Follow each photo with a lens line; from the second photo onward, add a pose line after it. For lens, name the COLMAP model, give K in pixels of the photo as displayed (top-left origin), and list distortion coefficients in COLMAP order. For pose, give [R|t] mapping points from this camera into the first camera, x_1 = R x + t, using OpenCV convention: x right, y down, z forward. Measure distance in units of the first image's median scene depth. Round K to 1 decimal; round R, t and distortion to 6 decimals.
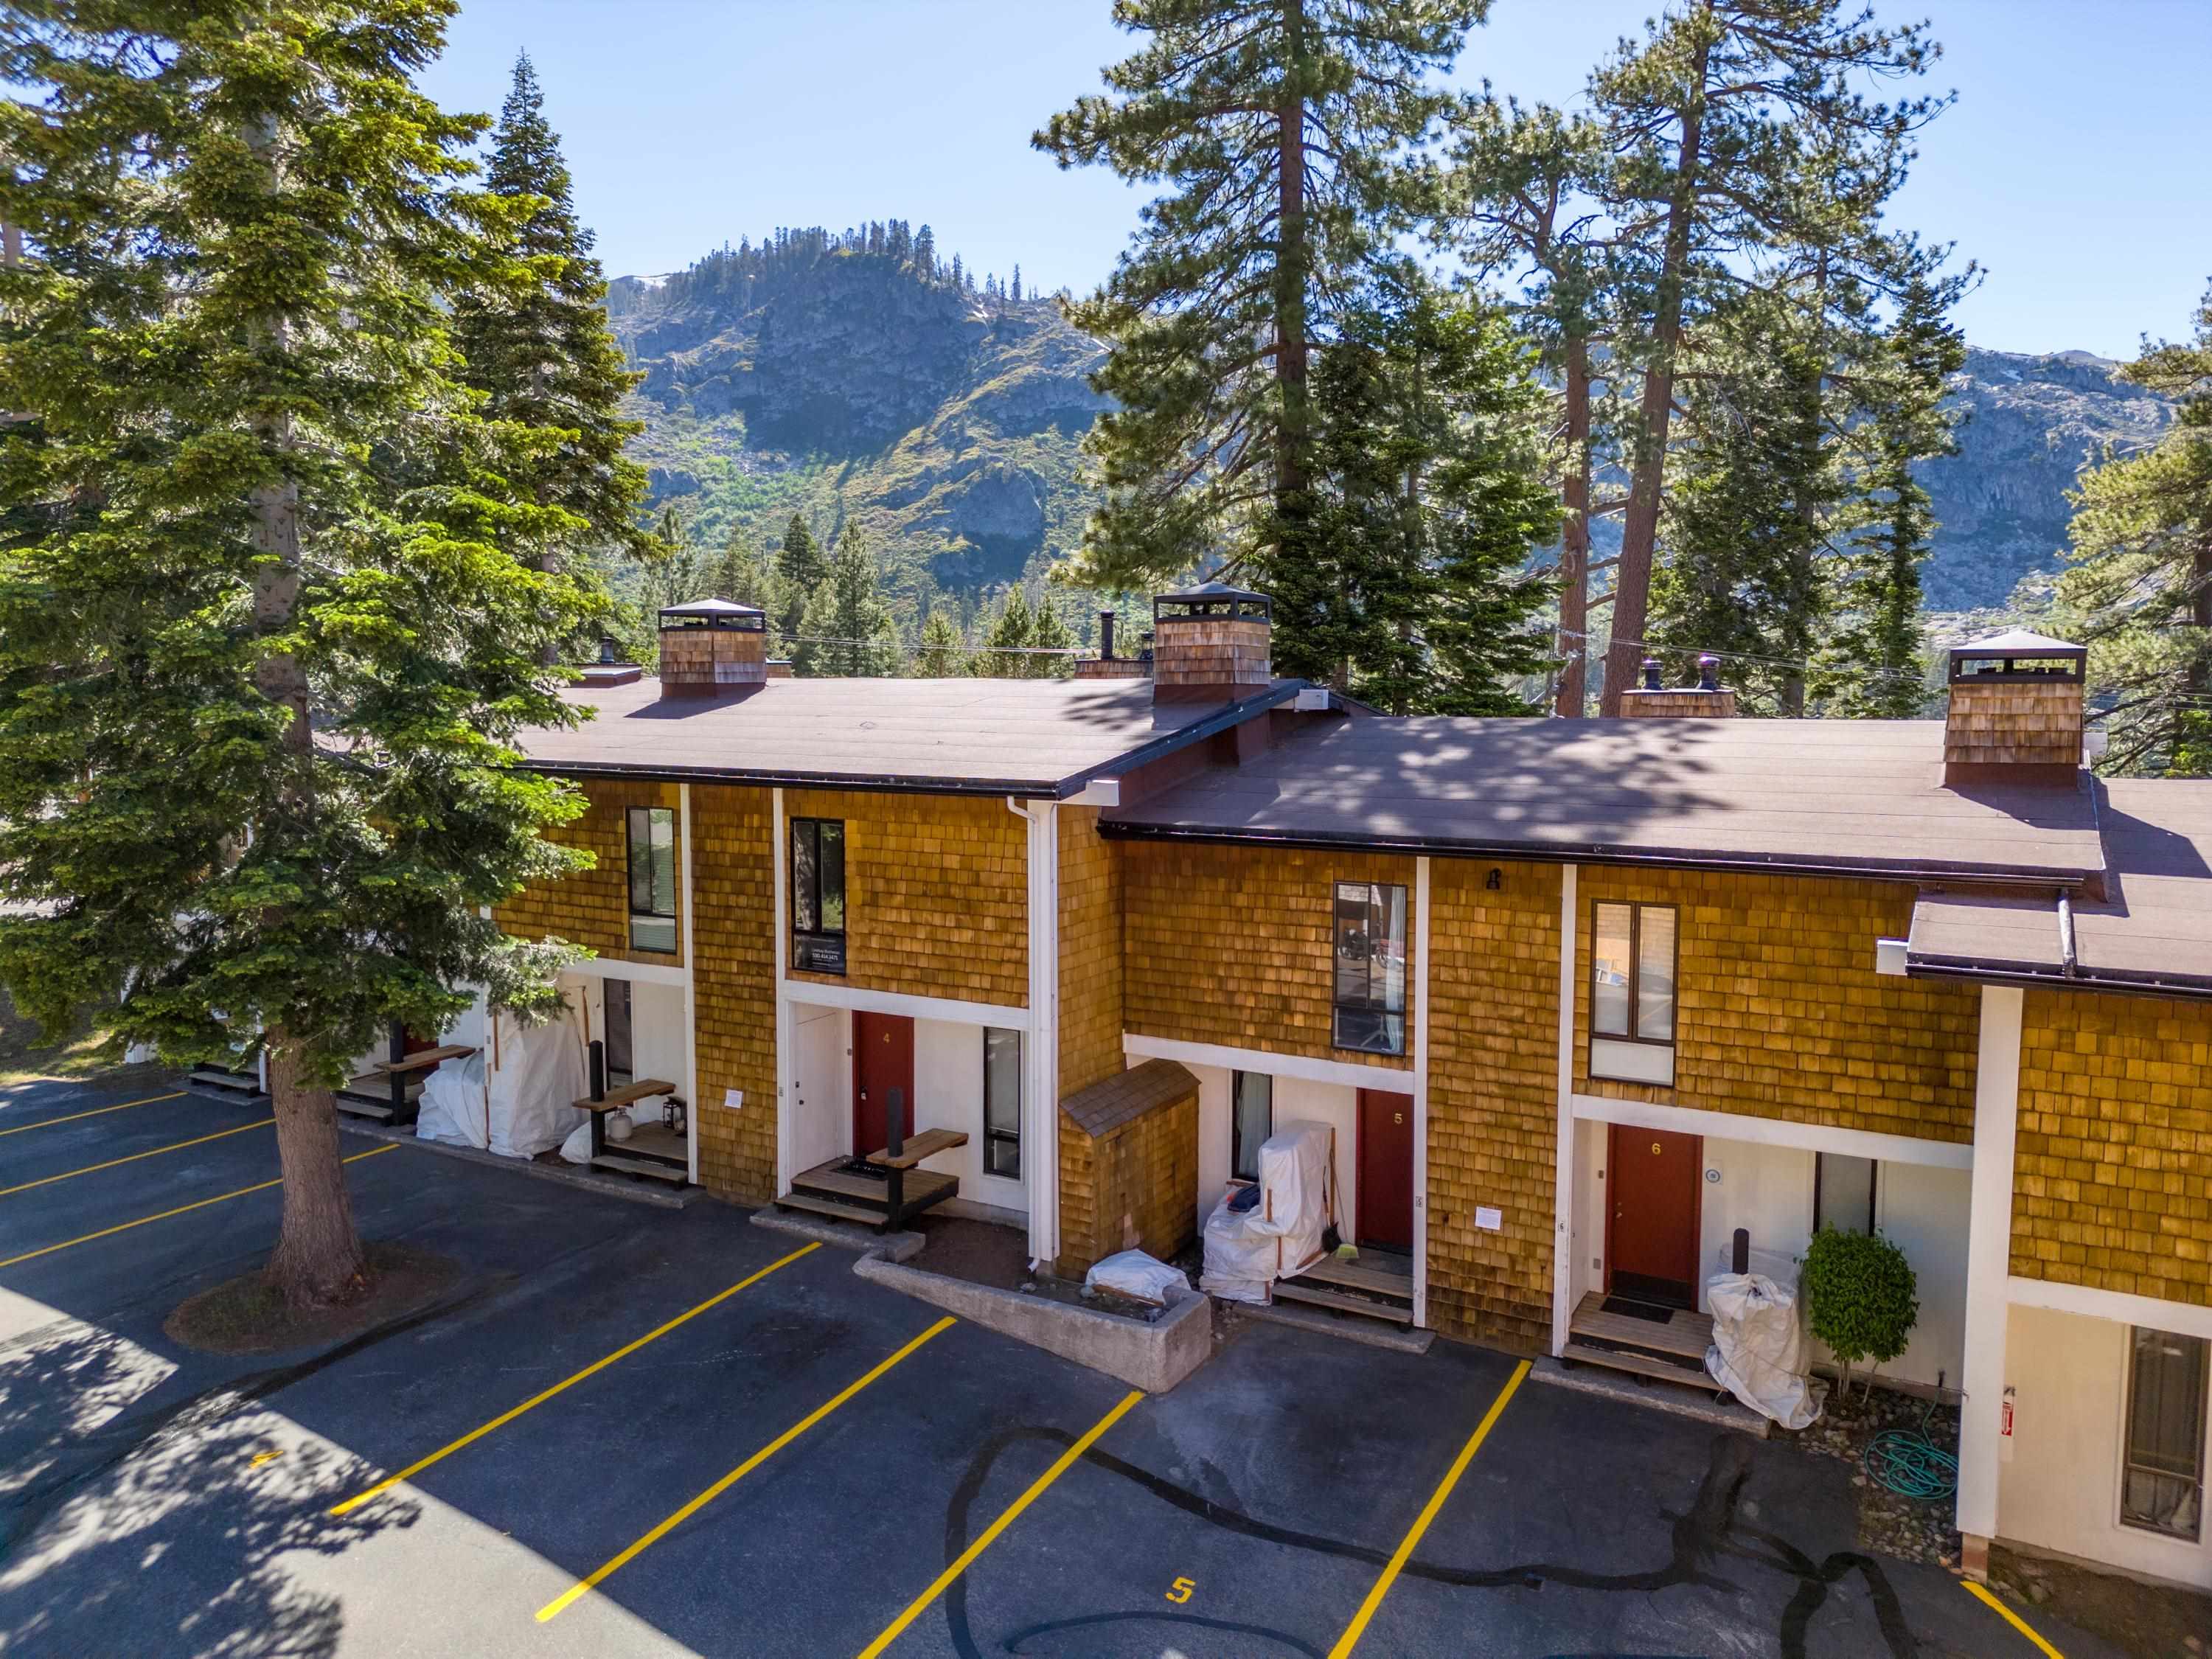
lens RADIAL K [[1568.1, 0, 1093.4], [0, 1568.1, 806.2], [0, 0, 1]] dist [0.048726, -0.040102]
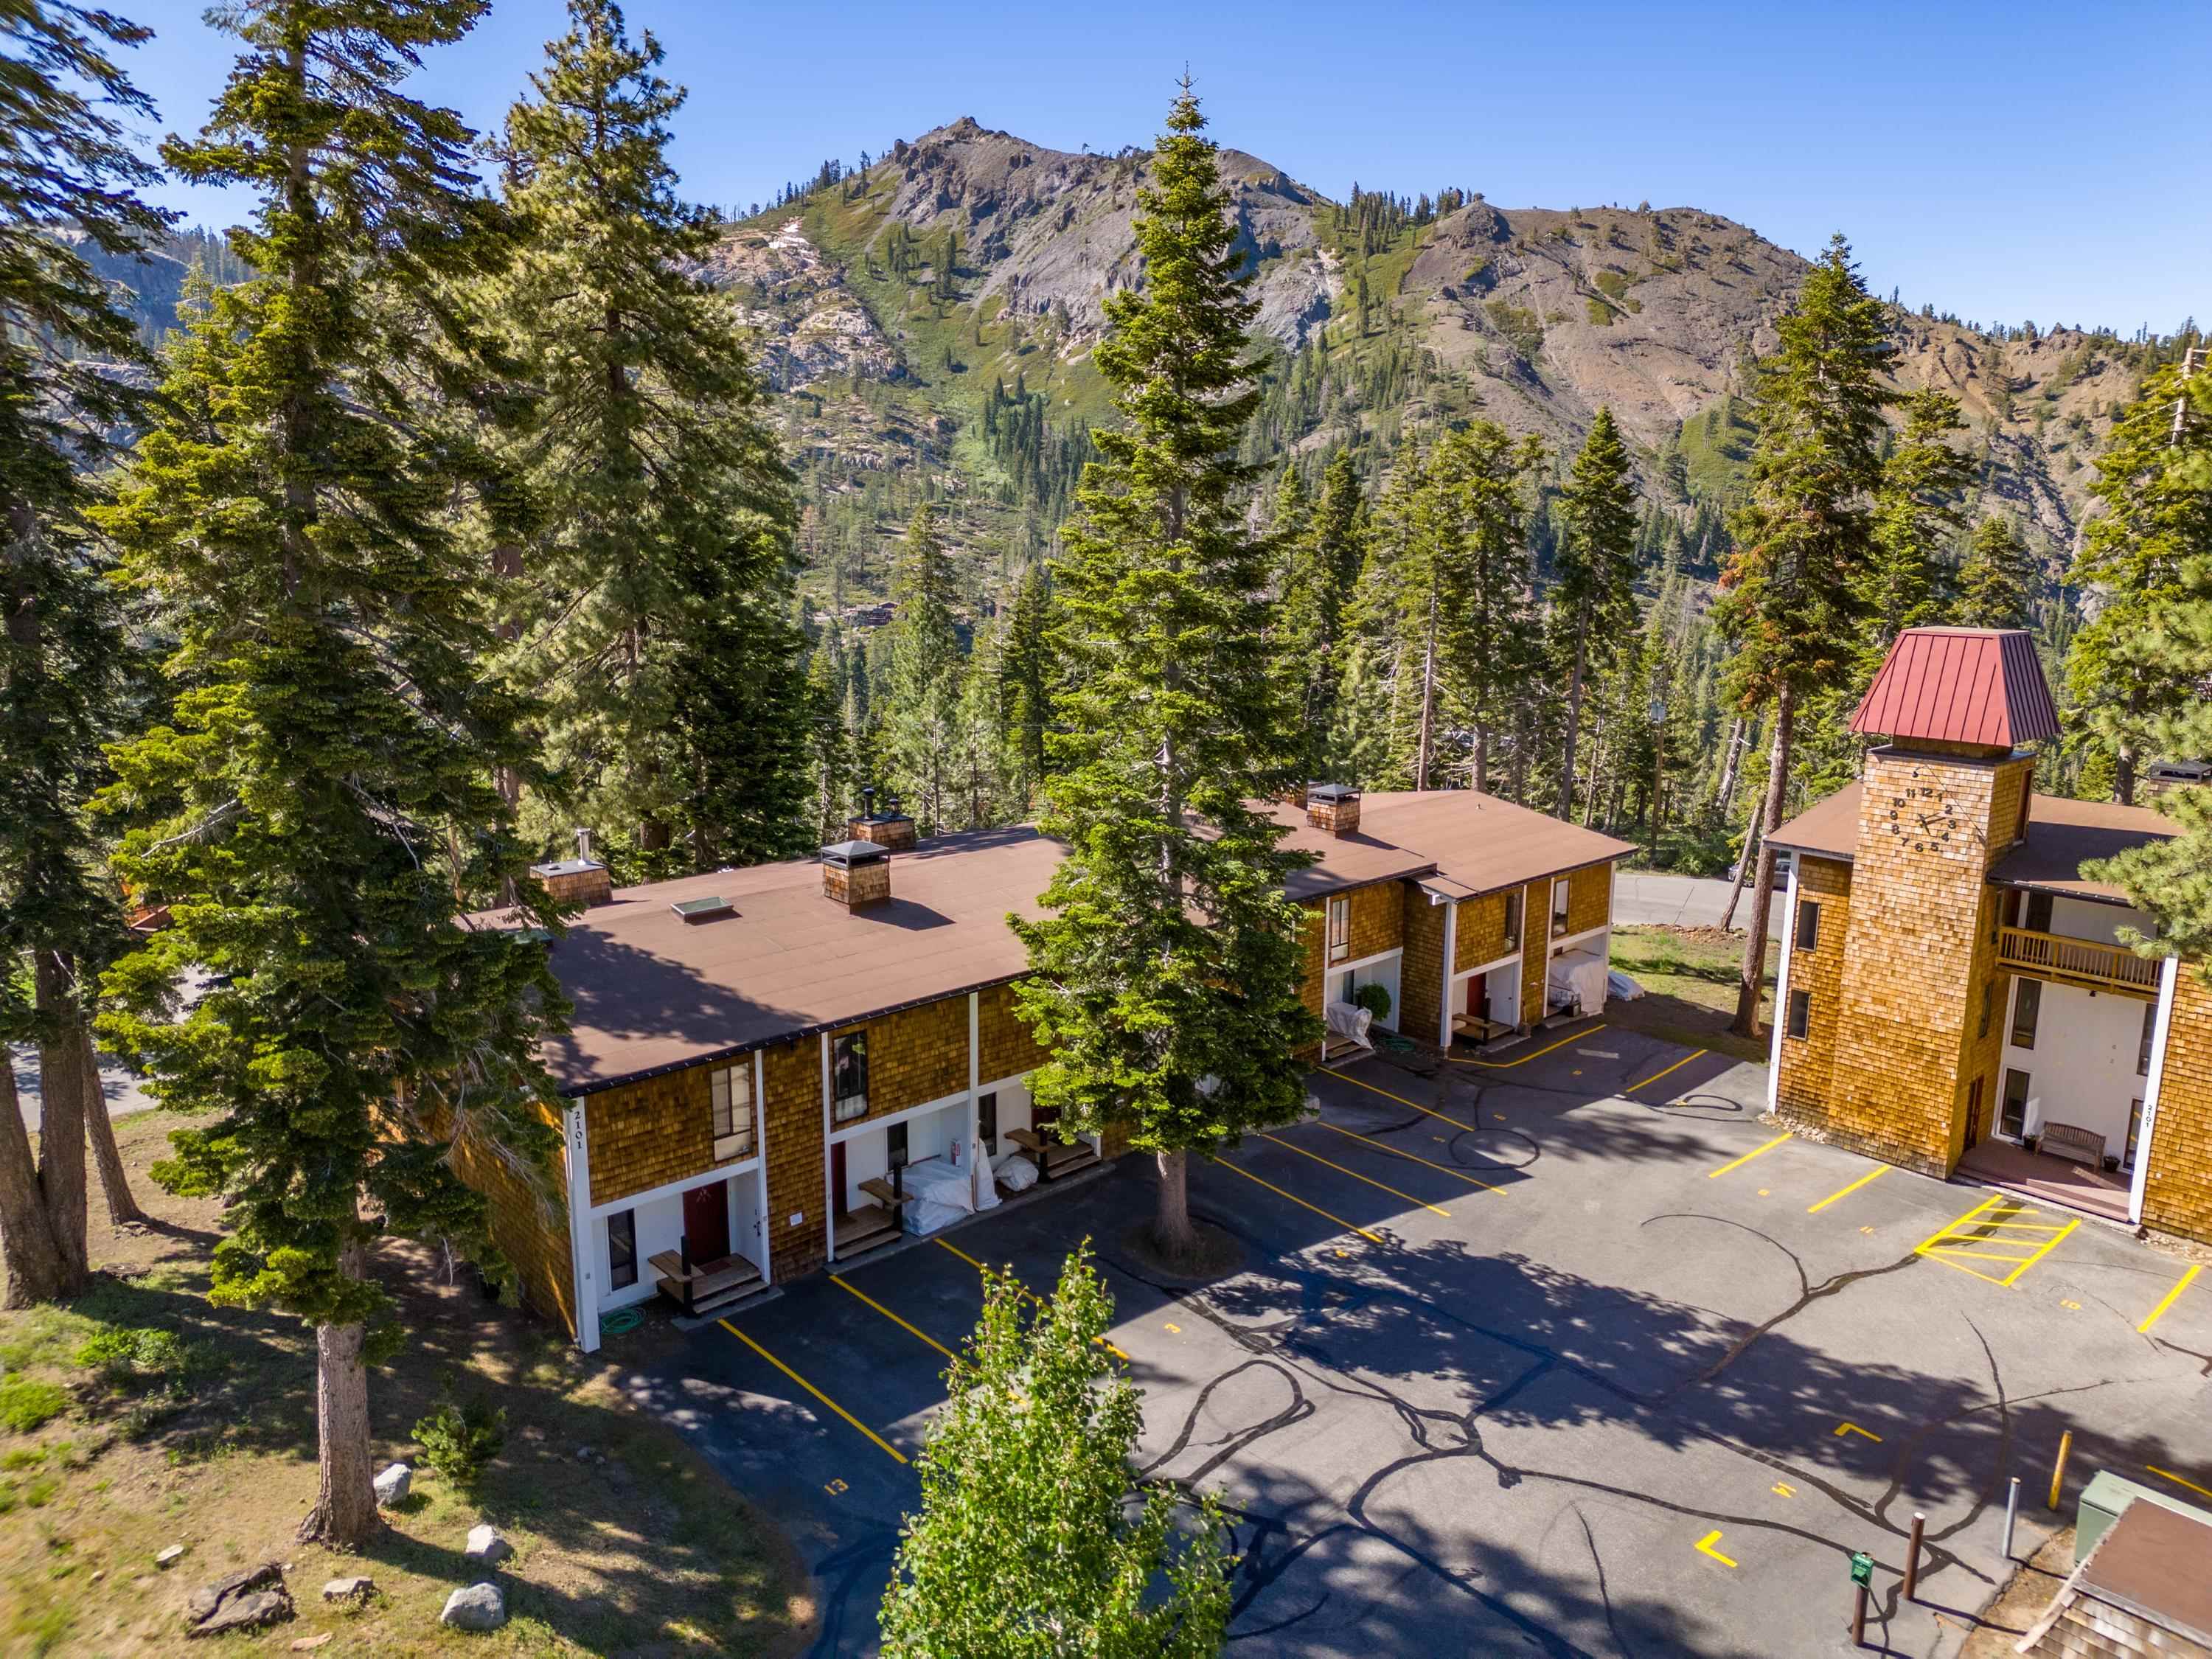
lens RADIAL K [[1568.1, 0, 1093.4], [0, 1568.1, 806.2], [0, 0, 1]] dist [0.048726, -0.040102]
pose [[0.307530, -0.181269, 0.934113, -2.500063], [0.082443, 0.983071, 0.163628, -0.627437], [-0.947960, 0.026690, 0.317268, 0.502204]]
